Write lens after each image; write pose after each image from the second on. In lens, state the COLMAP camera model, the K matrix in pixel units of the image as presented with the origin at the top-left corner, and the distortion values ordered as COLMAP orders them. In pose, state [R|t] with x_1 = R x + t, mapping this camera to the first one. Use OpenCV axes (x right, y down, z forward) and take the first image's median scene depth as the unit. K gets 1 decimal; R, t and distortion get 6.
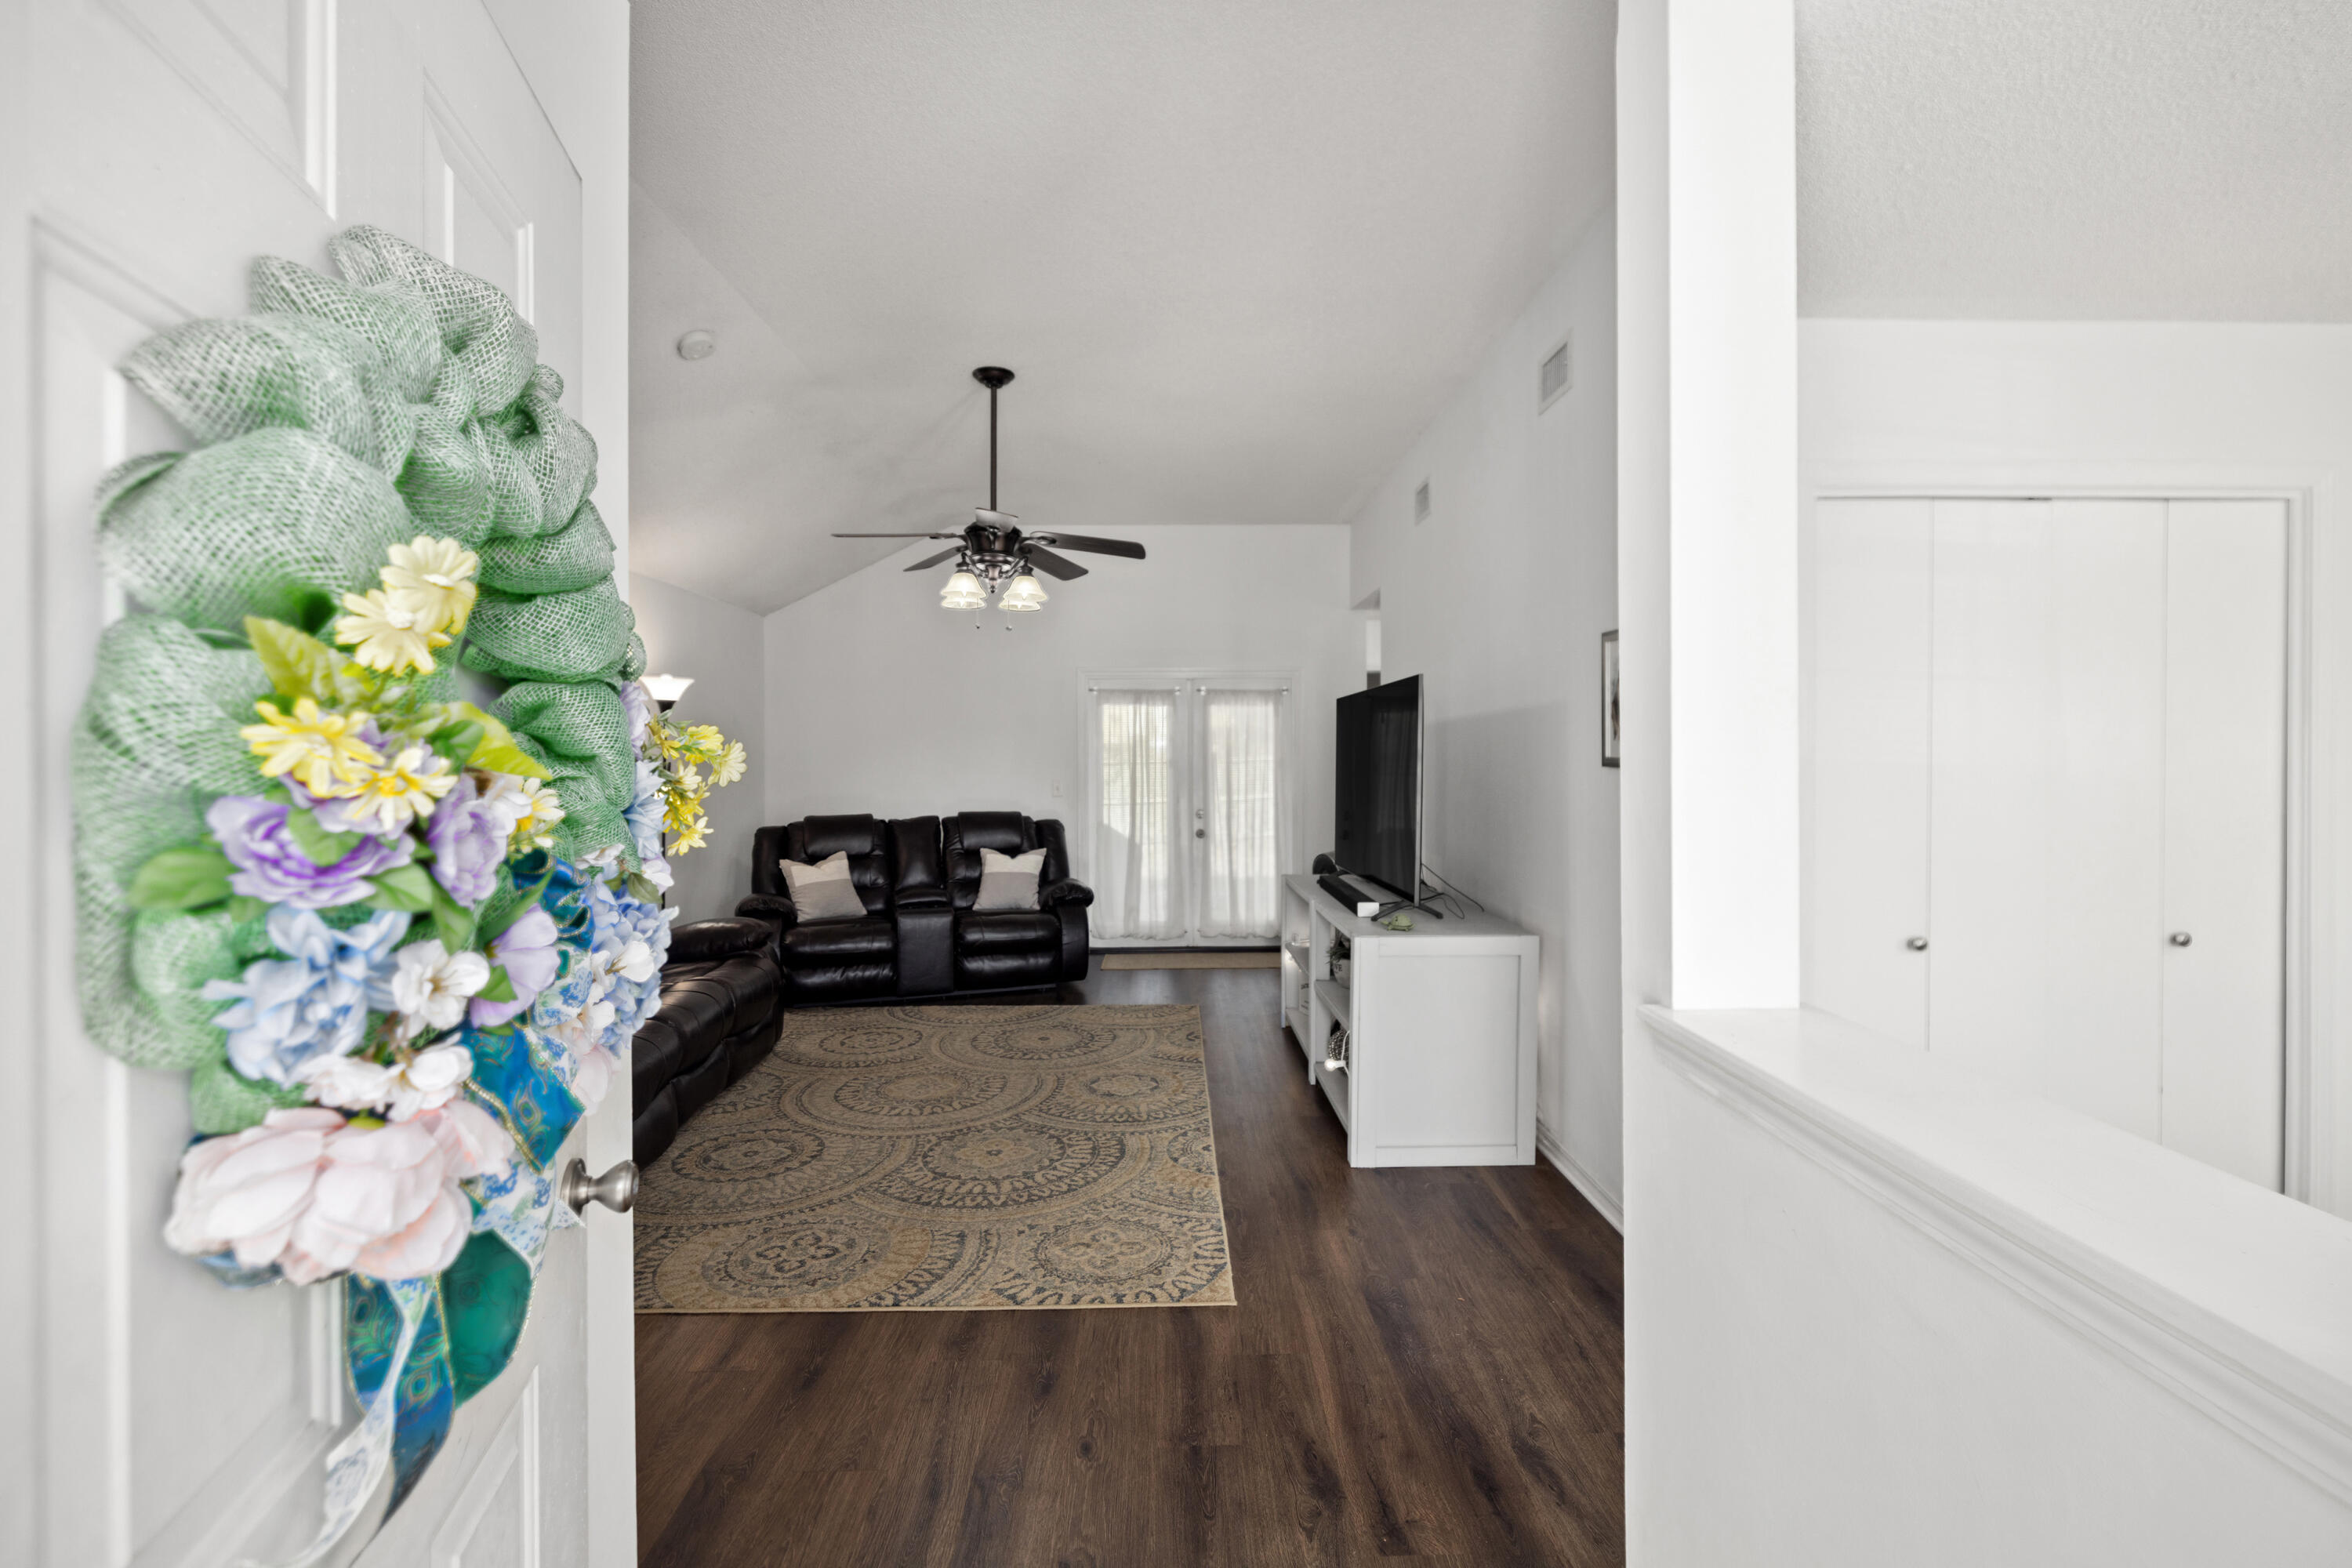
lens RADIAL K [[1011.5, 0, 1188.2], [0, 1011.5, 741.8], [0, 0, 1]] dist [-0.001196, -0.000068]
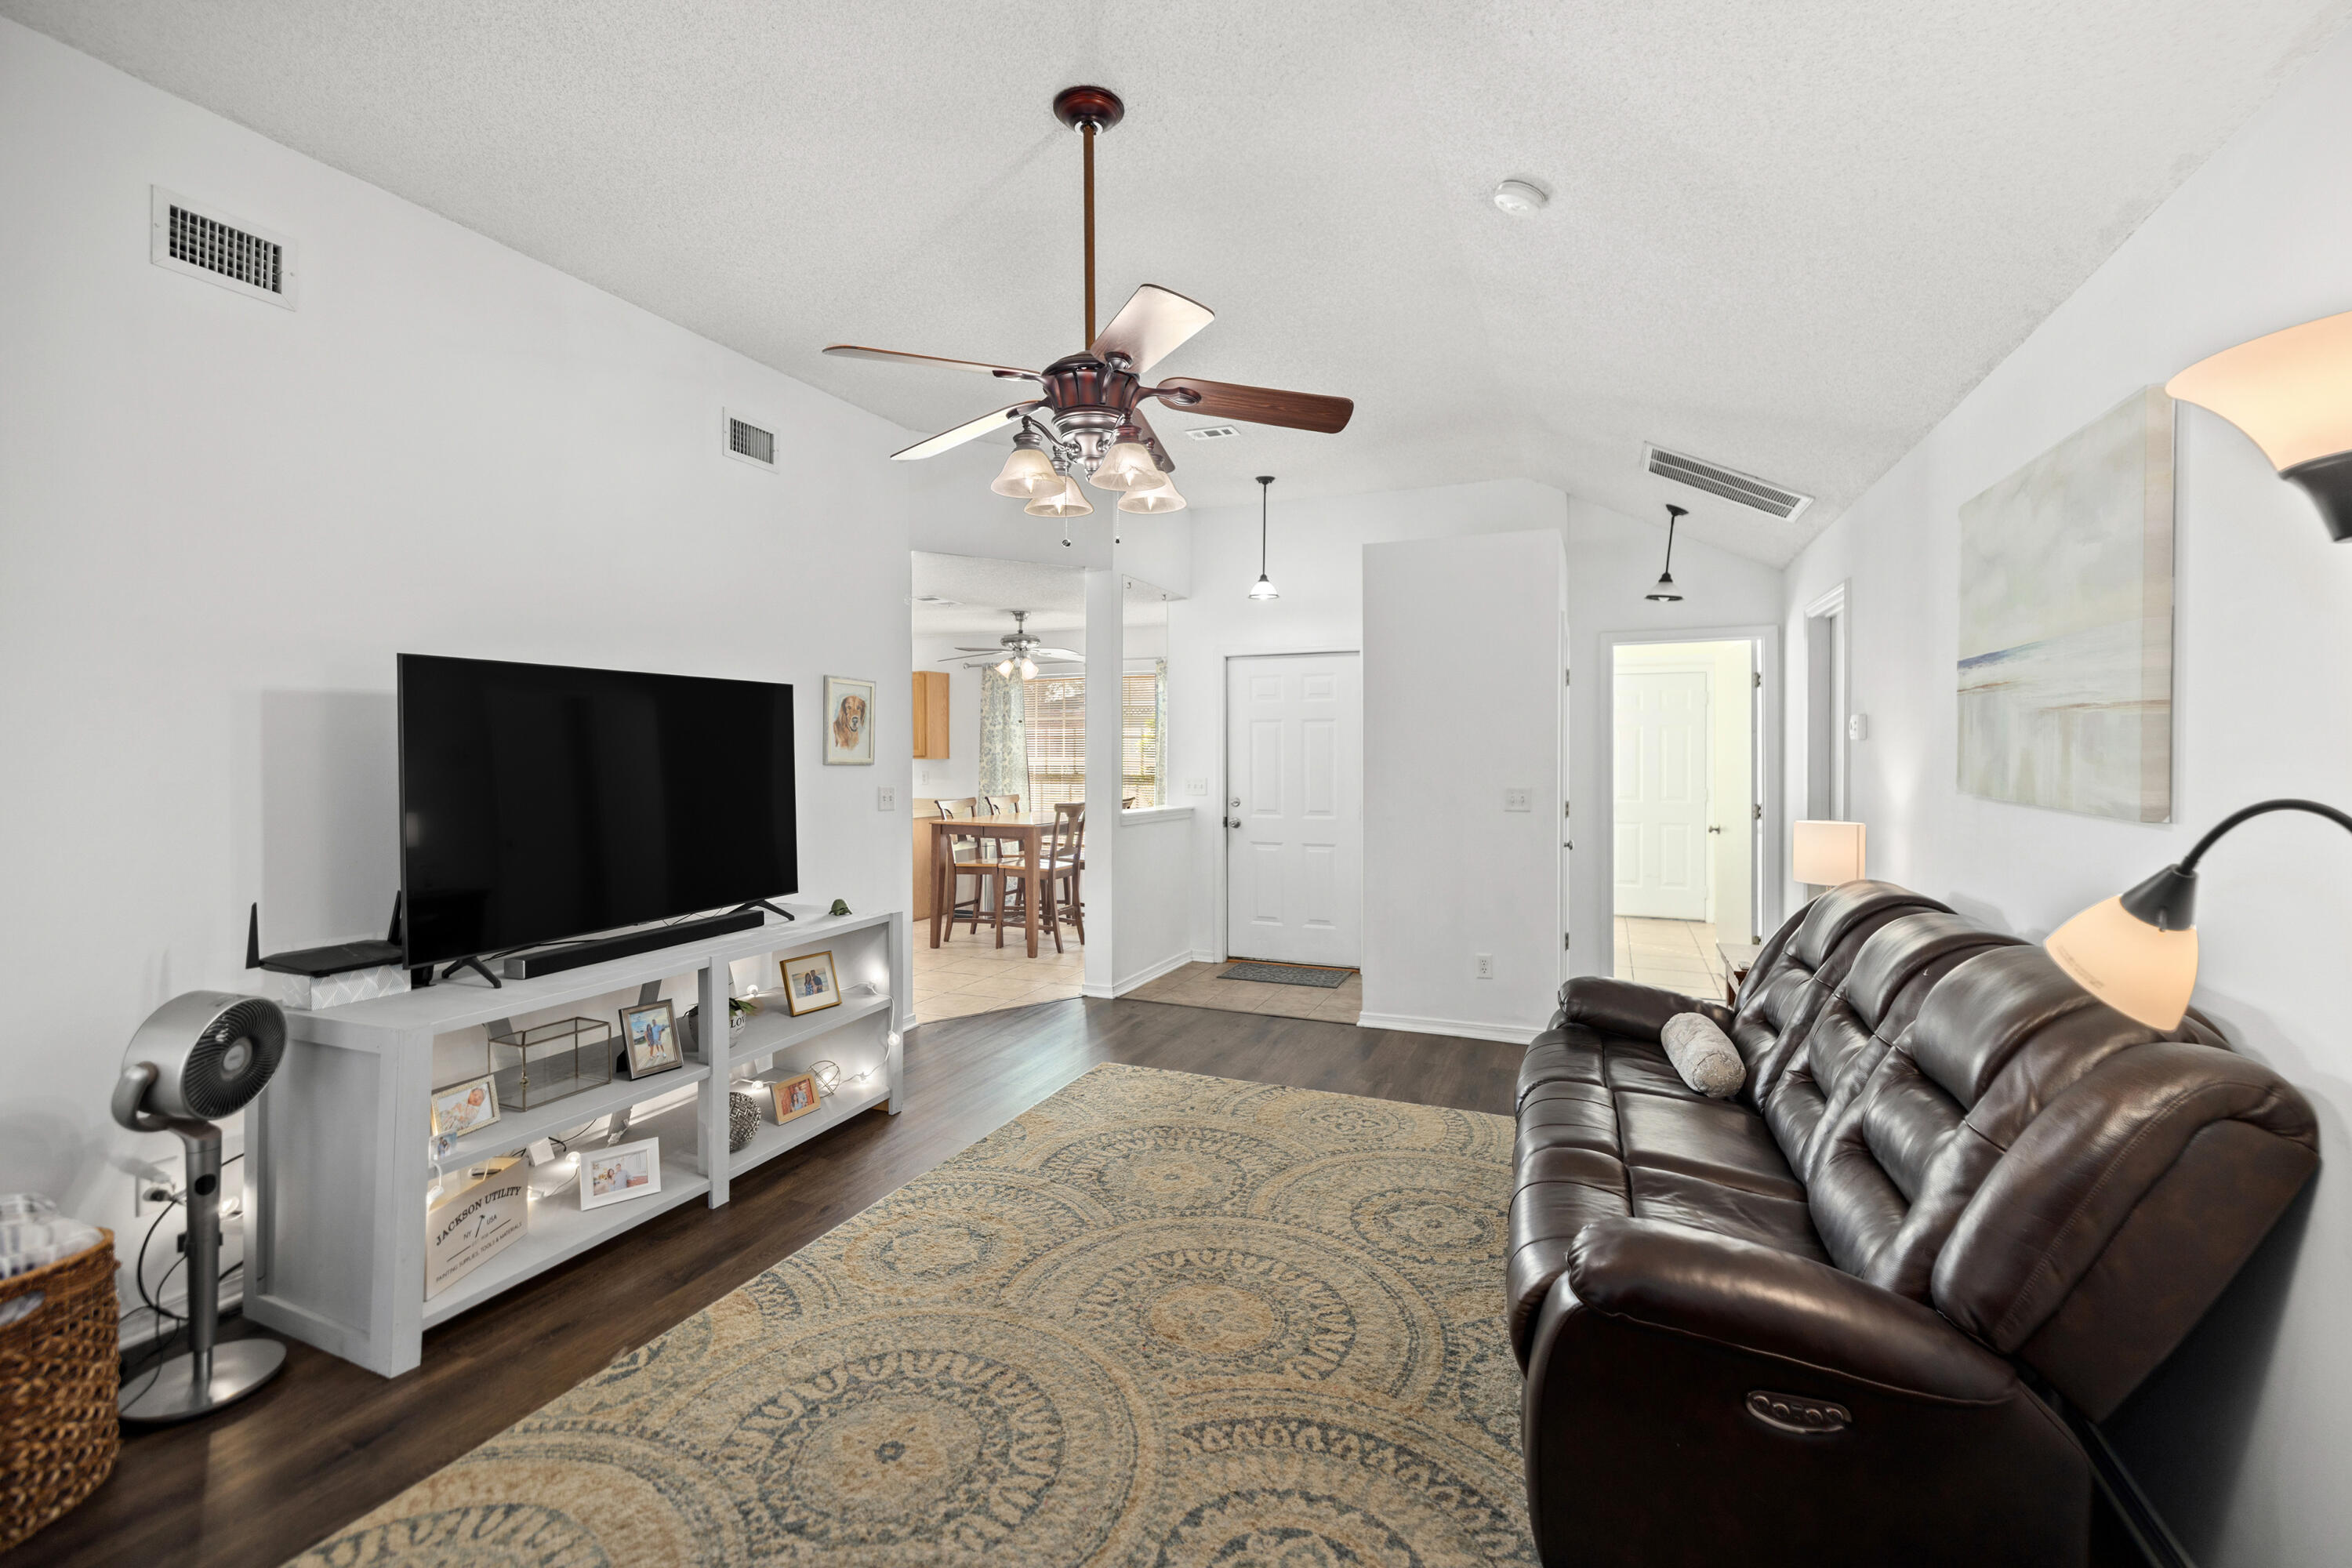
lens RADIAL K [[1007.6, 0, 1177.8], [0, 1007.6, 760.6], [0, 0, 1]] dist [-0.001610, -0.000087]
pose [[-0.910333, -0.000295, 0.413877, -0.506554], [-0.001583, 0.999995, -0.002767, 0.017299], [-0.413874, -0.003174, -0.910329, 1.605646]]
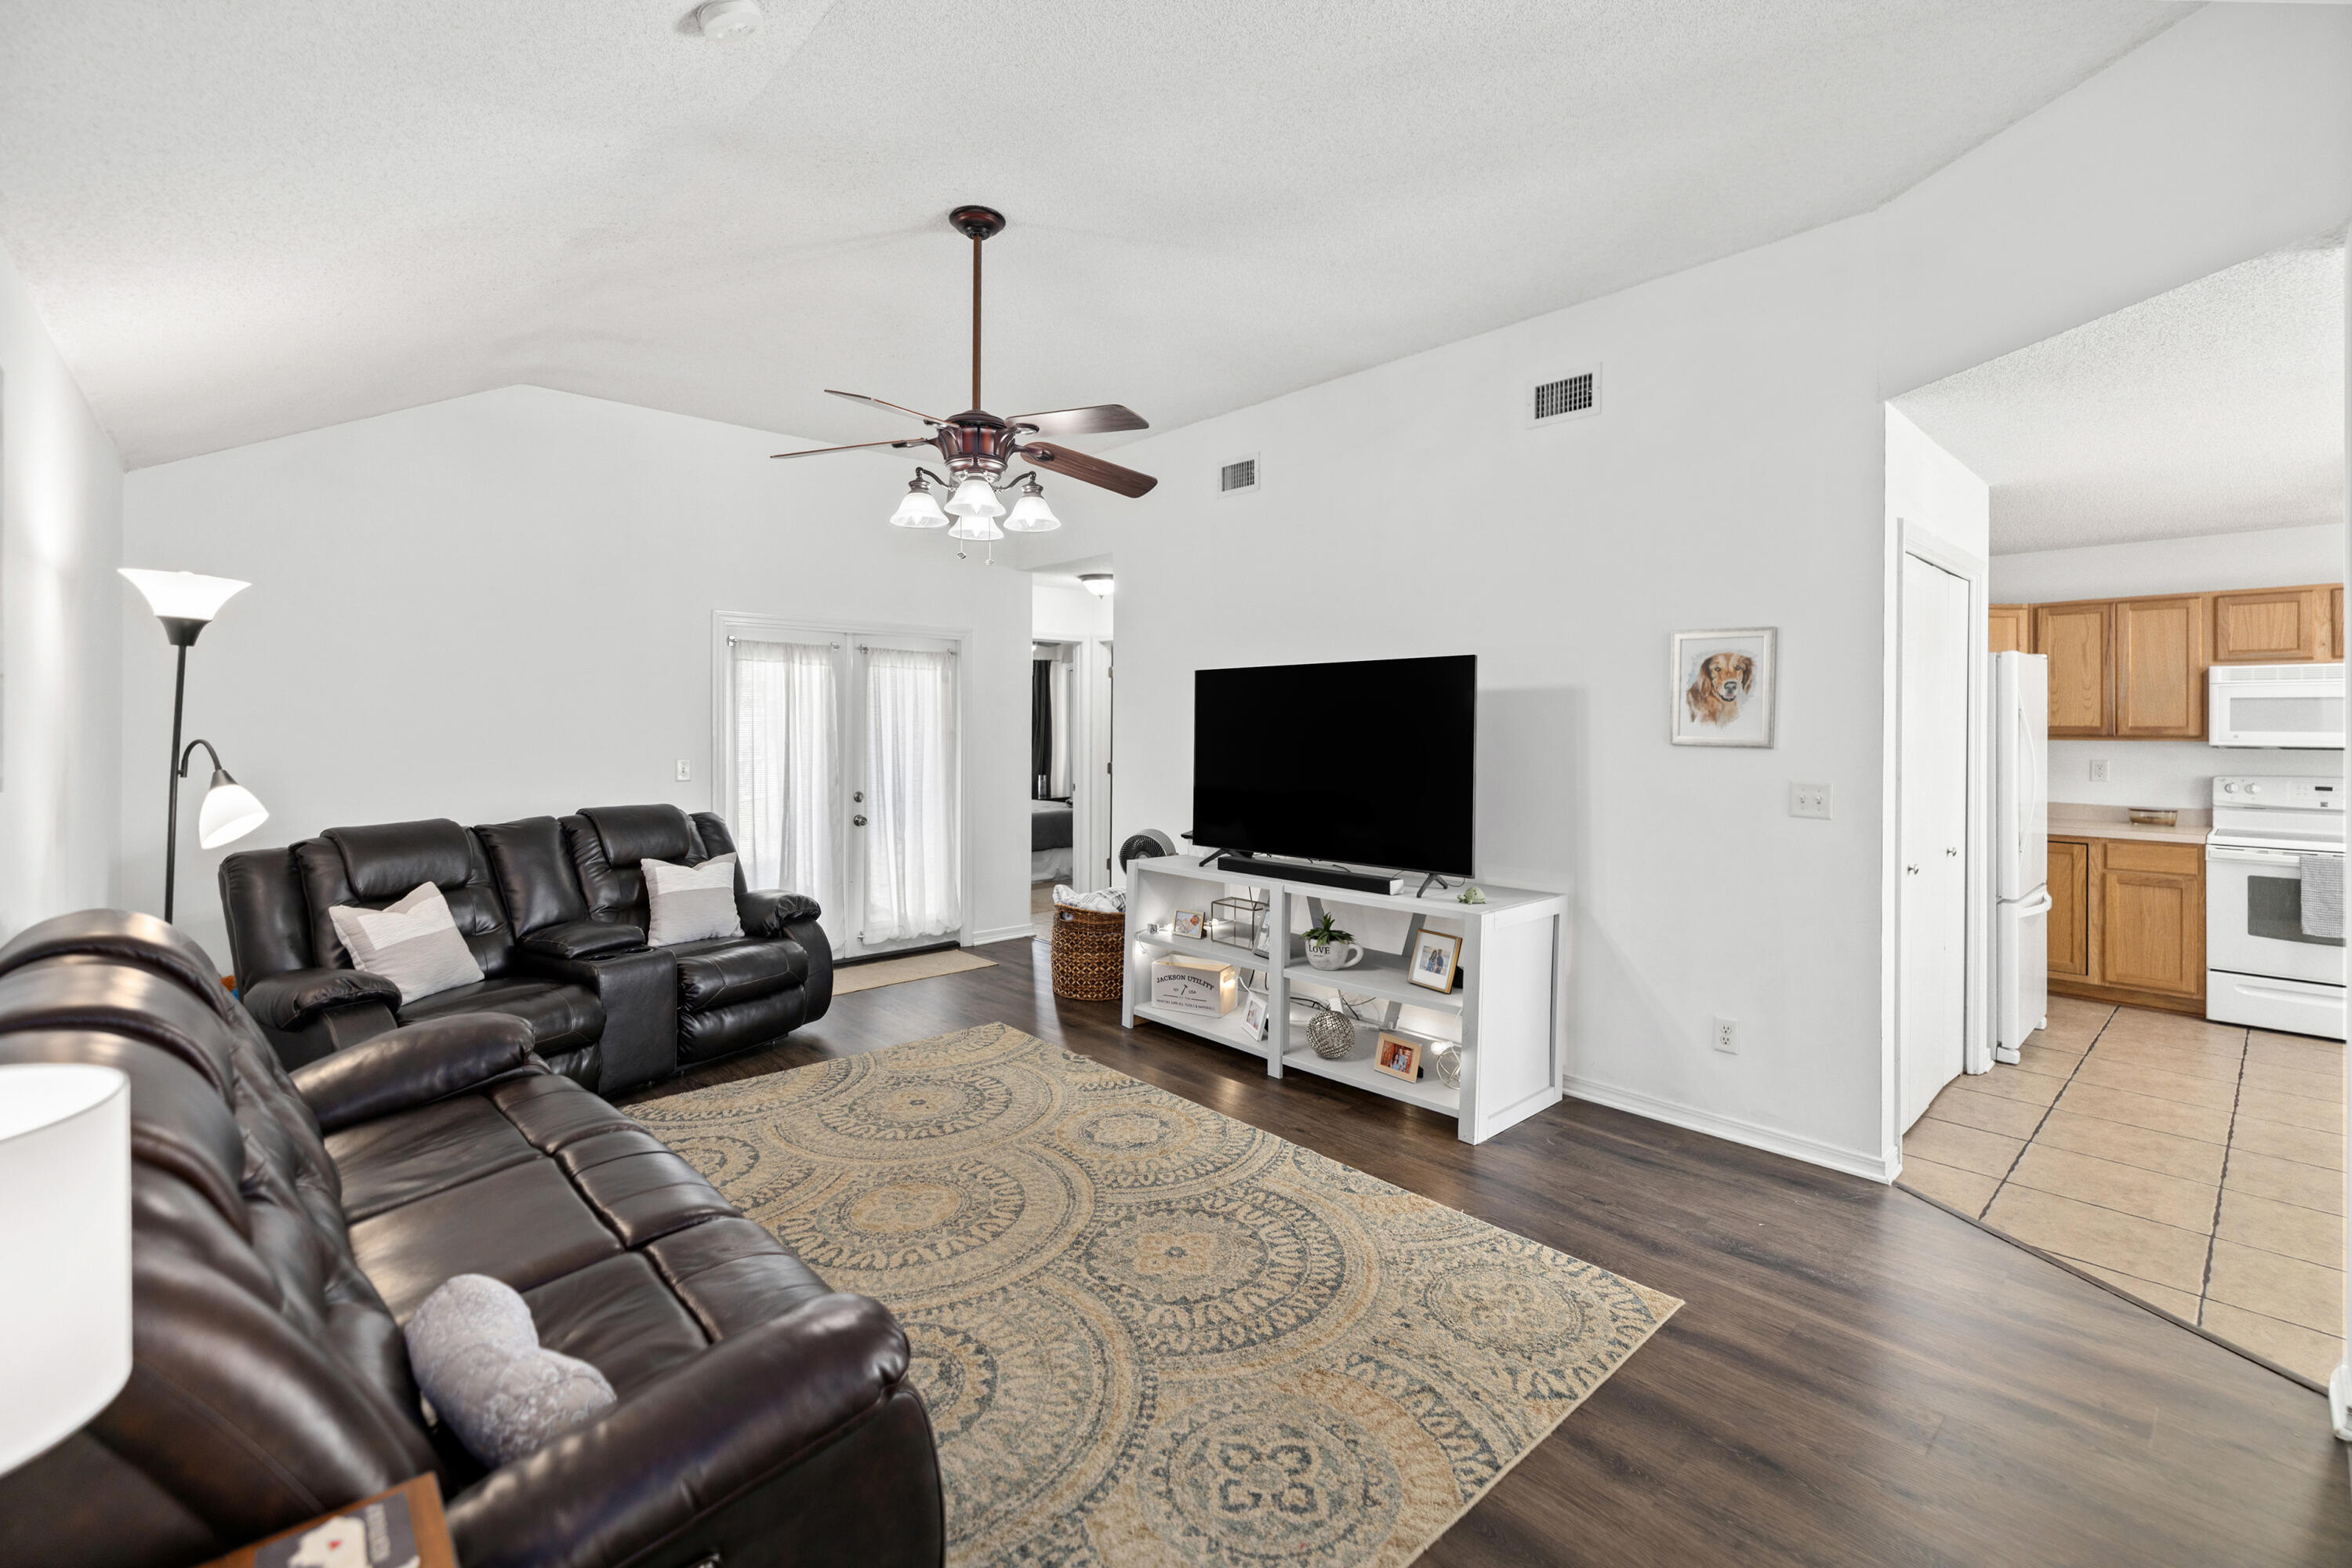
lens RADIAL K [[1012.6, 0, 1163.9], [0, 1012.6, 721.9], [0, 0, 1]] dist [-0.001710, -0.000065]
pose [[0.758316, 0.006410, 0.651855, -0.605538], [-0.015081, 0.999857, 0.007712, -0.000635], [-0.651713, -0.015679, 0.758304, 0.373773]]
